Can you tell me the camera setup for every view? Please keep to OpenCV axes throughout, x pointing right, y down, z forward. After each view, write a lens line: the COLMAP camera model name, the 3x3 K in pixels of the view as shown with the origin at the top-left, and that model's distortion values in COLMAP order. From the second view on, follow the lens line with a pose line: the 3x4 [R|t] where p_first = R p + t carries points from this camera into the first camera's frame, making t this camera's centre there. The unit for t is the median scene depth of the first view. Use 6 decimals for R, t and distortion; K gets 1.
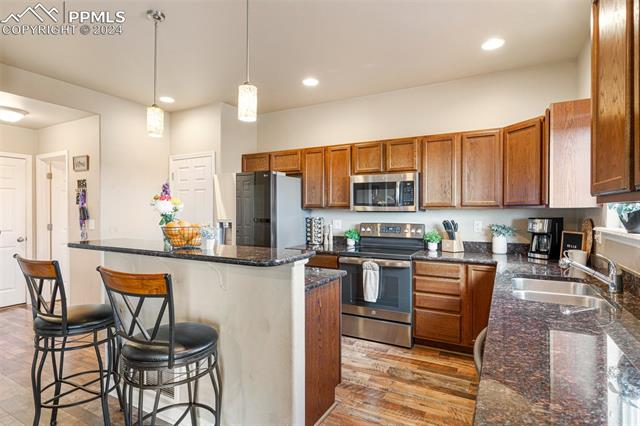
lens RADIAL K [[333.8, 0, 323.4], [0, 333.8, 210.8], [0, 0, 1]] dist [-0.000361, 0.000121]
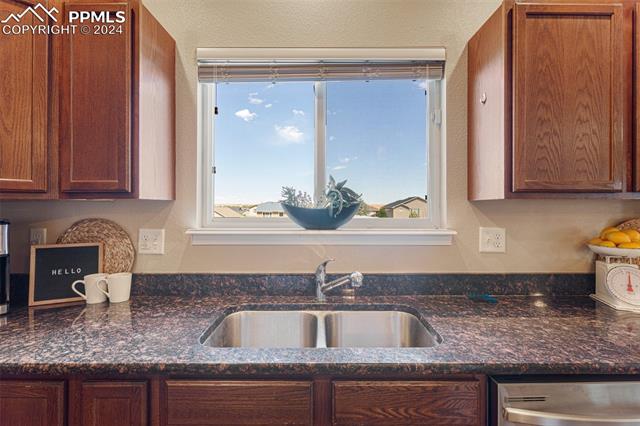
lens RADIAL K [[312.1, 0, 320.6], [0, 312.1, 208.9], [0, 0, 1]] dist [0.009851, 0.000839]
pose [[-0.485106, -0.005355, 0.874439, 0.084634], [-0.000204, 0.999982, 0.006010, 0.002621], [-0.874455, 0.002737, -0.485098, 0.703028]]
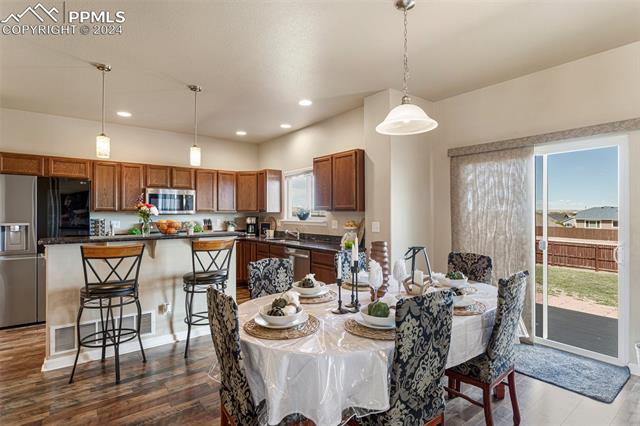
lens RADIAL K [[322.4, 0, 316.6], [0, 322.4, 212.7], [0, 0, 1]] dist [0.000536, 0.000356]
pose [[0.411548, 0.003505, 0.911381, -0.920765], [0.001209, 0.999990, -0.004392, 0.003430], [-0.911387, 0.002909, 0.411539, -0.203771]]
